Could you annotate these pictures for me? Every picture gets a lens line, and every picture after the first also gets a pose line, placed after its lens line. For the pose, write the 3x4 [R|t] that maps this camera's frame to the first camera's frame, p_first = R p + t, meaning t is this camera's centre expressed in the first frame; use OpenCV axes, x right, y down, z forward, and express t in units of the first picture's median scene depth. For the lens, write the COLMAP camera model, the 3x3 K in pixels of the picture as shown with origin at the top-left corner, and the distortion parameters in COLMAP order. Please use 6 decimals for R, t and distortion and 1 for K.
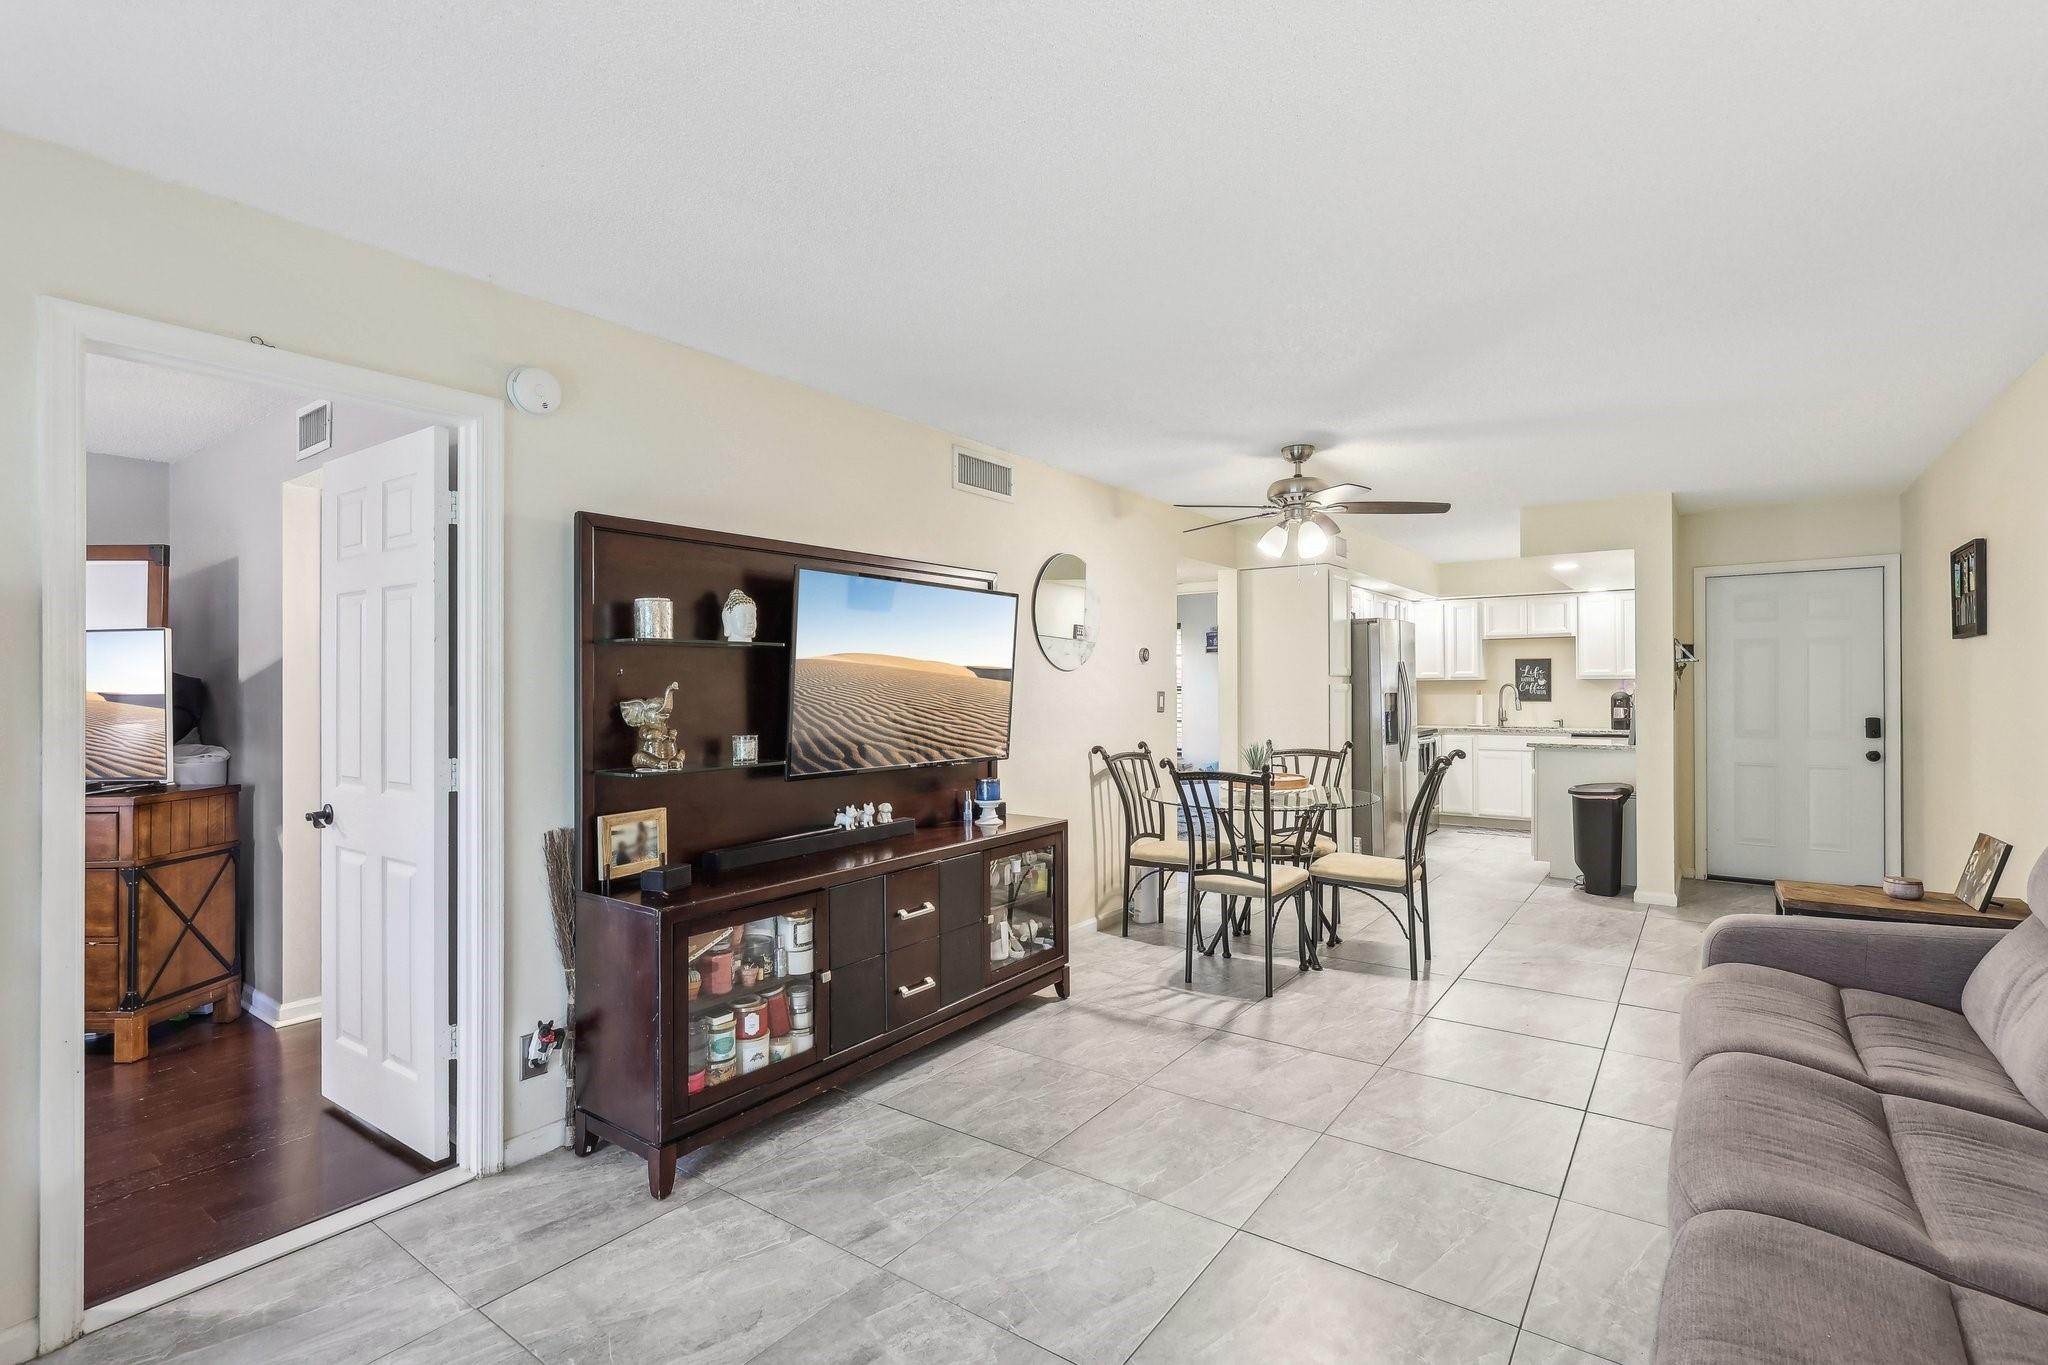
lens RADIAL K [[965.9, 0, 1024.0], [0, 965.9, 682.5], [0, 0, 1]] dist [0.000980, 0.000256]
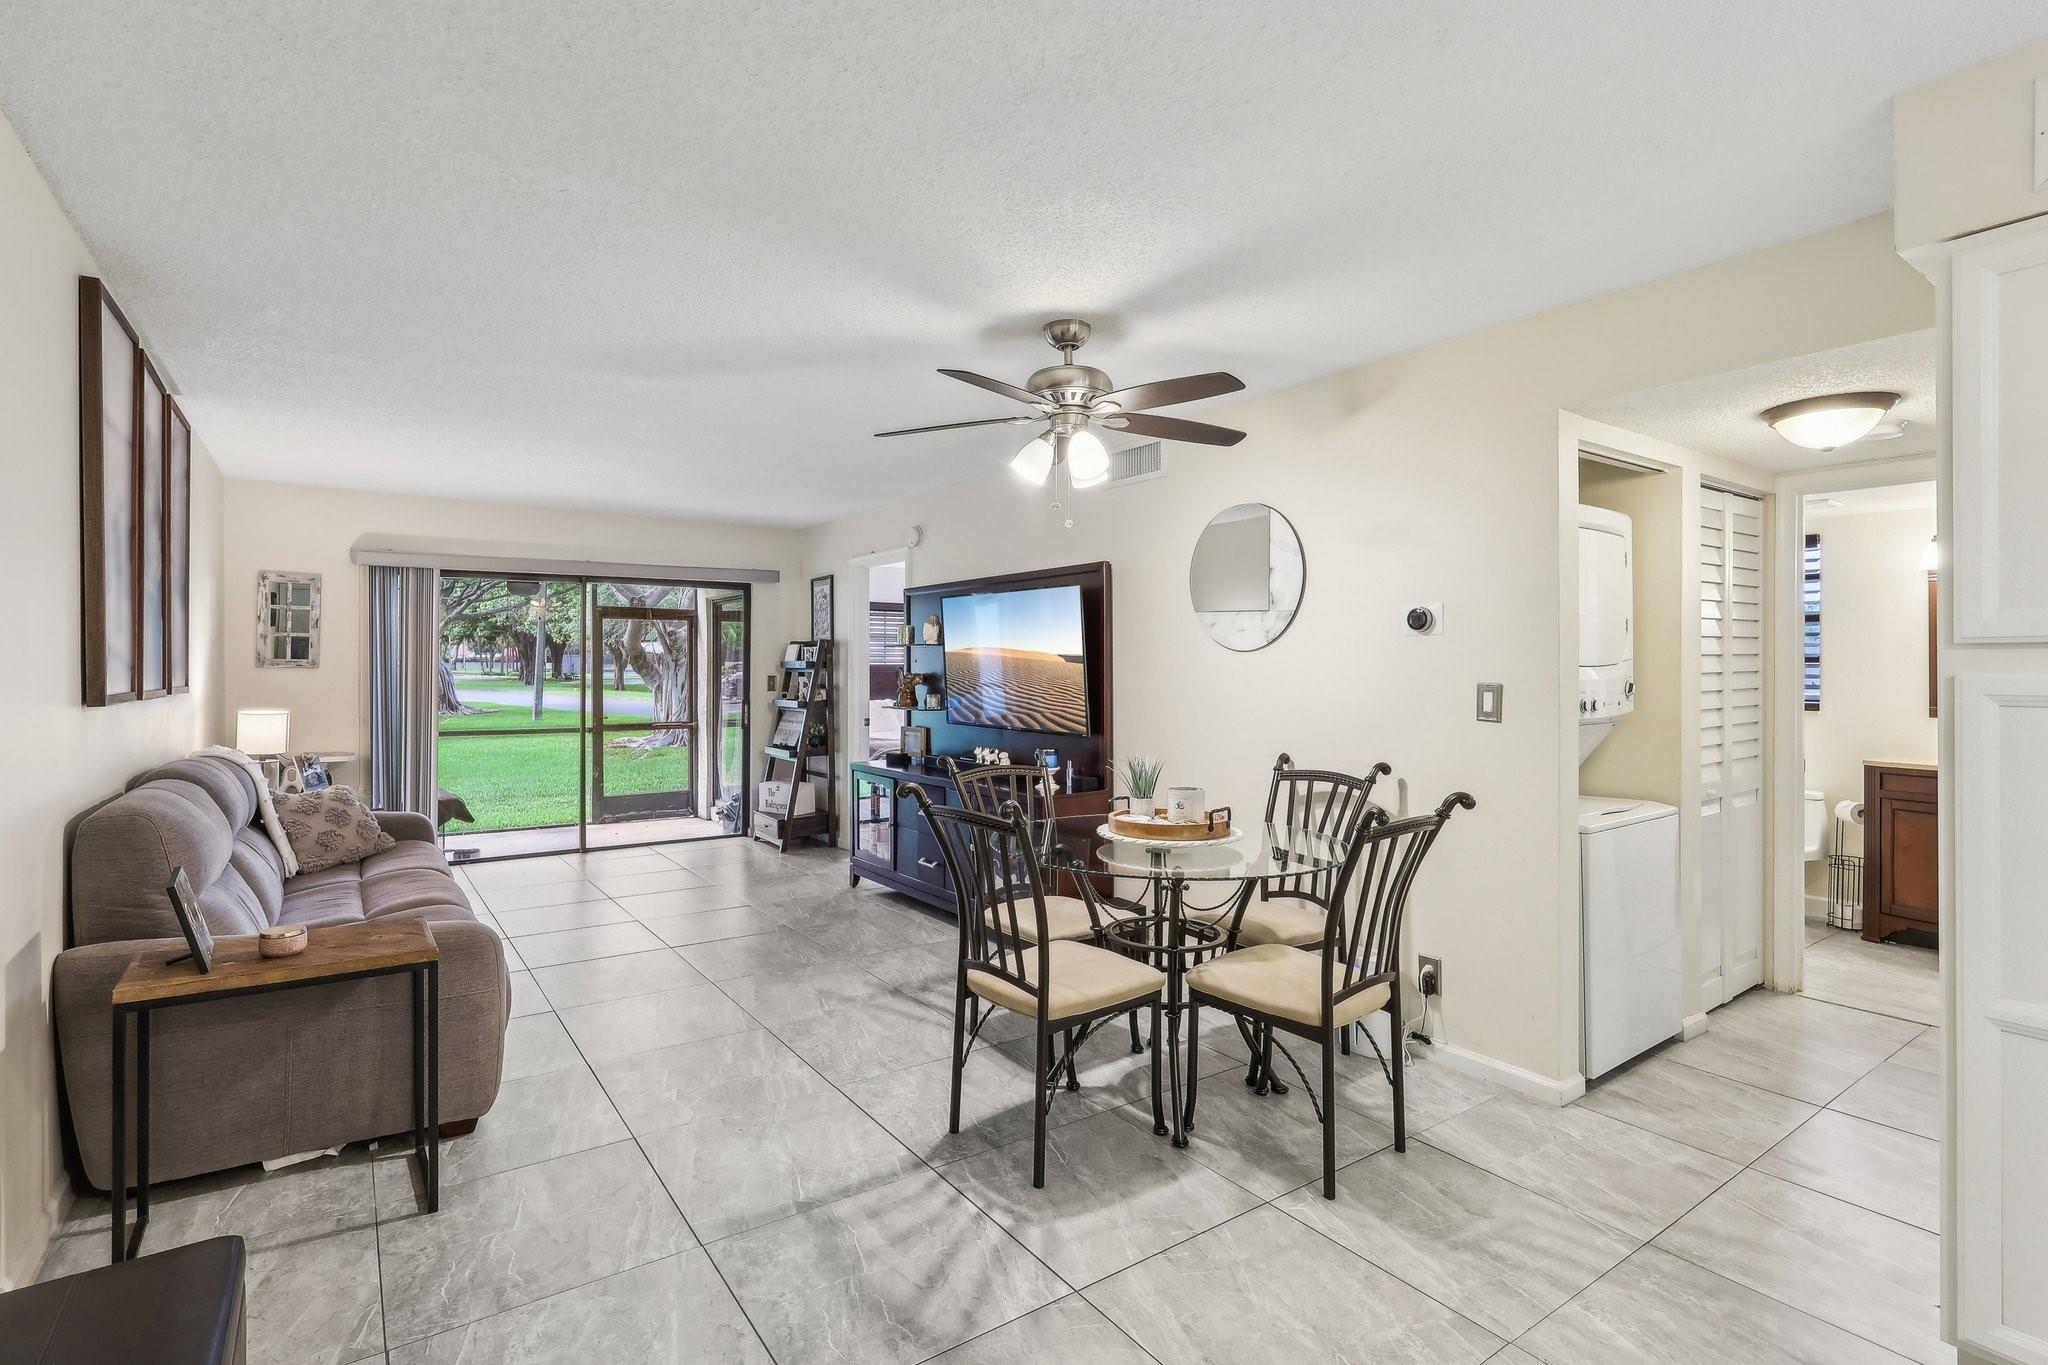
lens RADIAL K [[968.4, 0, 1003.0], [0, 968.4, 656.7], [0, 0, 1]] dist [-0.001752, -0.000286]
pose [[-0.342894, -0.009041, -0.939330, 1.184526], [0.003298, 0.999936, -0.010829, 0.000424], [0.939368, -0.006811, -0.342843, 1.486581]]
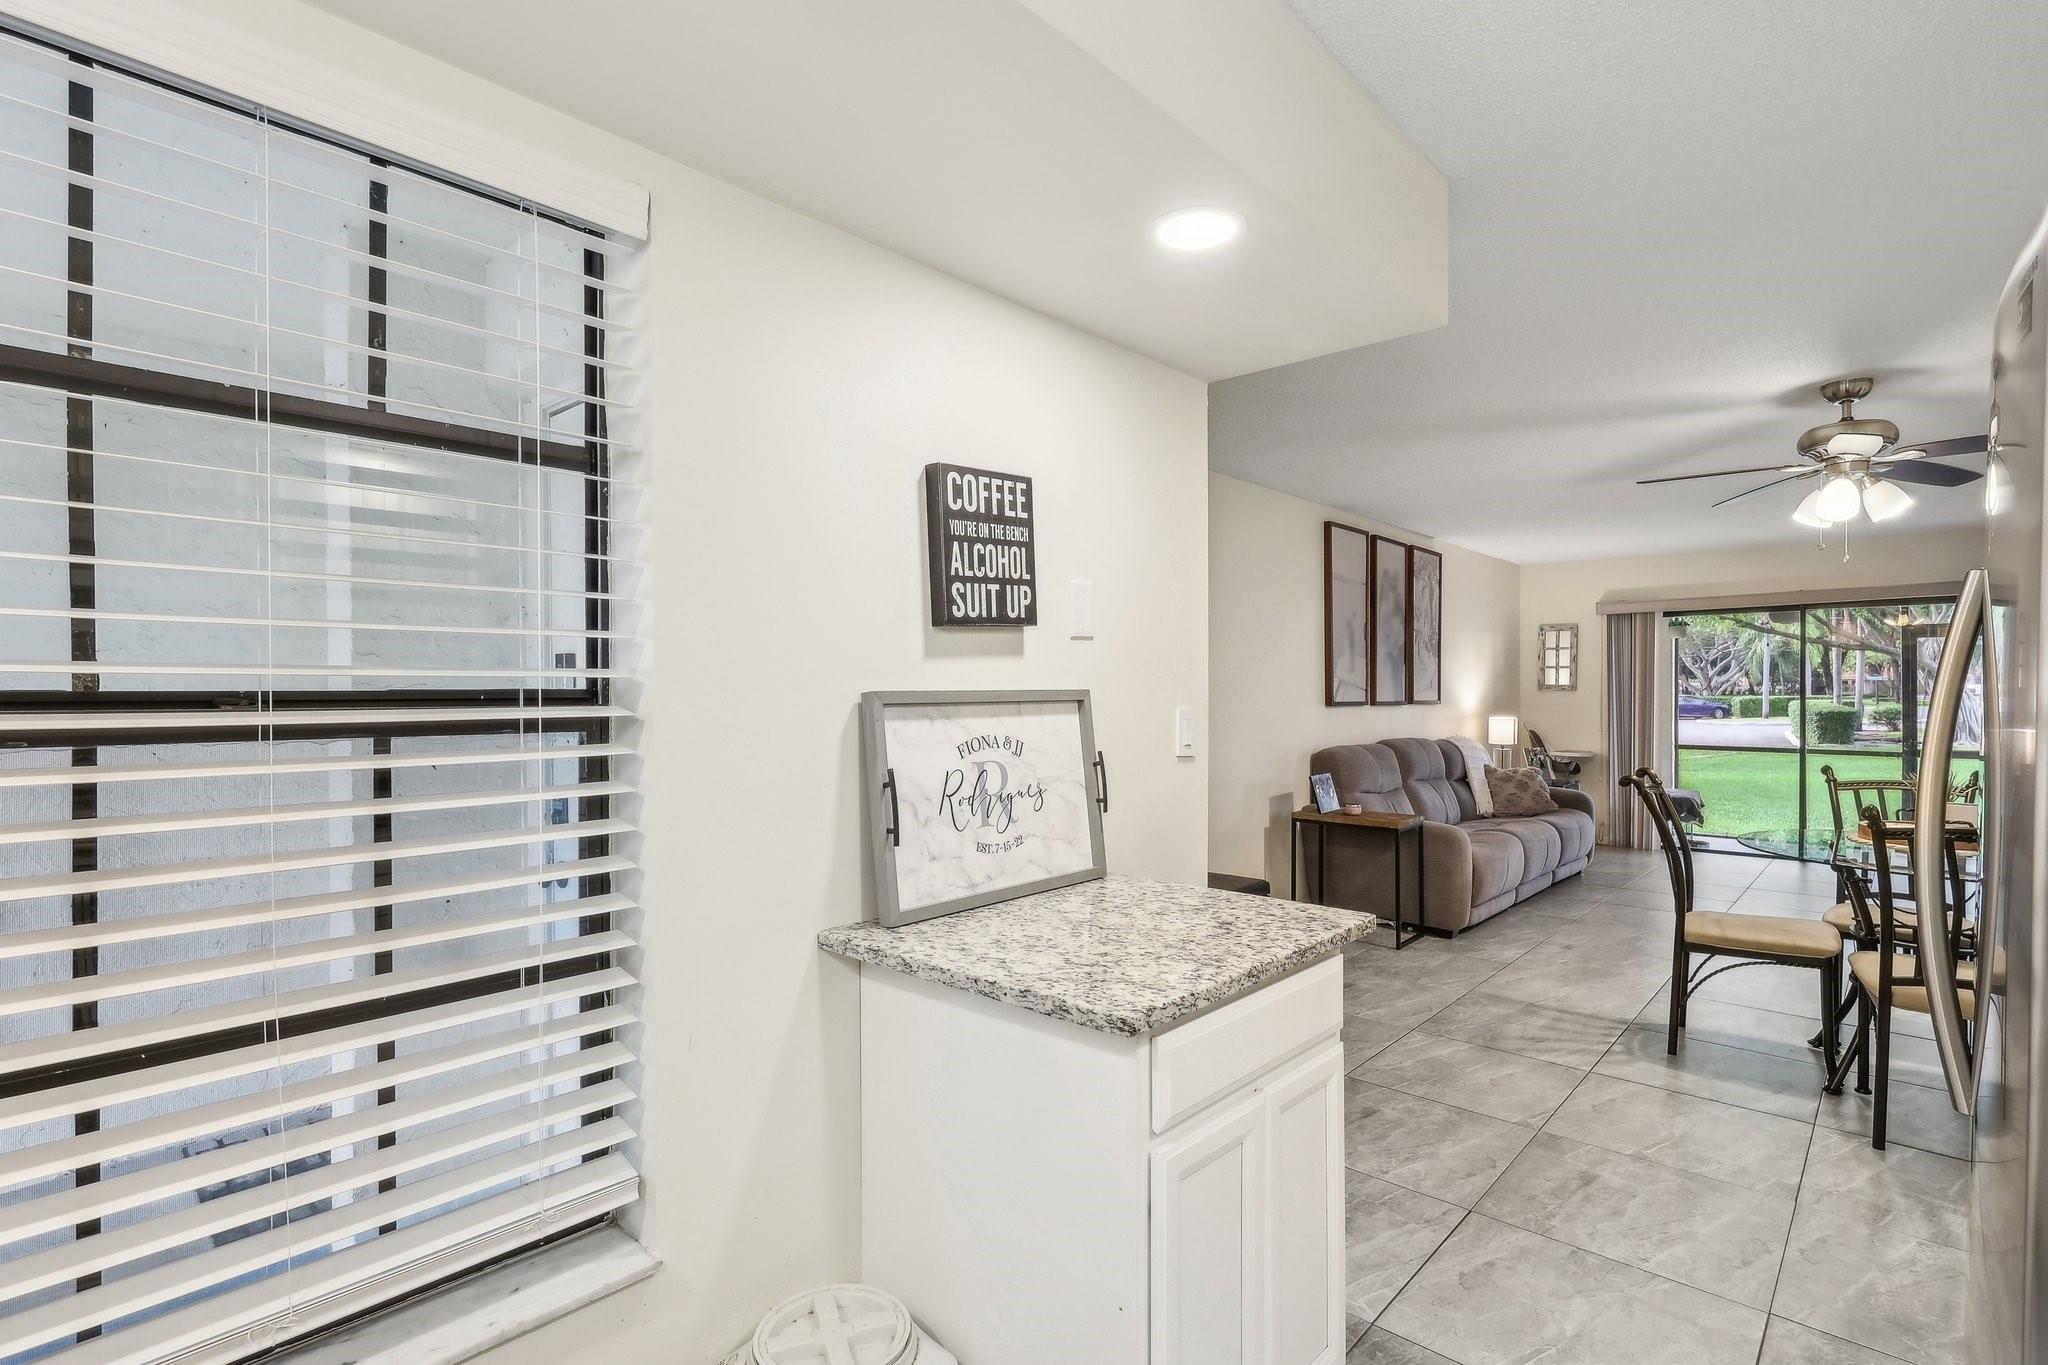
lens RADIAL K [[965.9, 0, 1024.0], [0, 965.9, 682.5], [0, 0, 1]] dist [0.000980, 0.000256]
pose [[-0.991818, 0.004607, 0.127575, 1.049502], [0.002919, 0.999906, -0.013417, 0.006103], [-0.127625, -0.012935, -0.991738, 2.317471]]
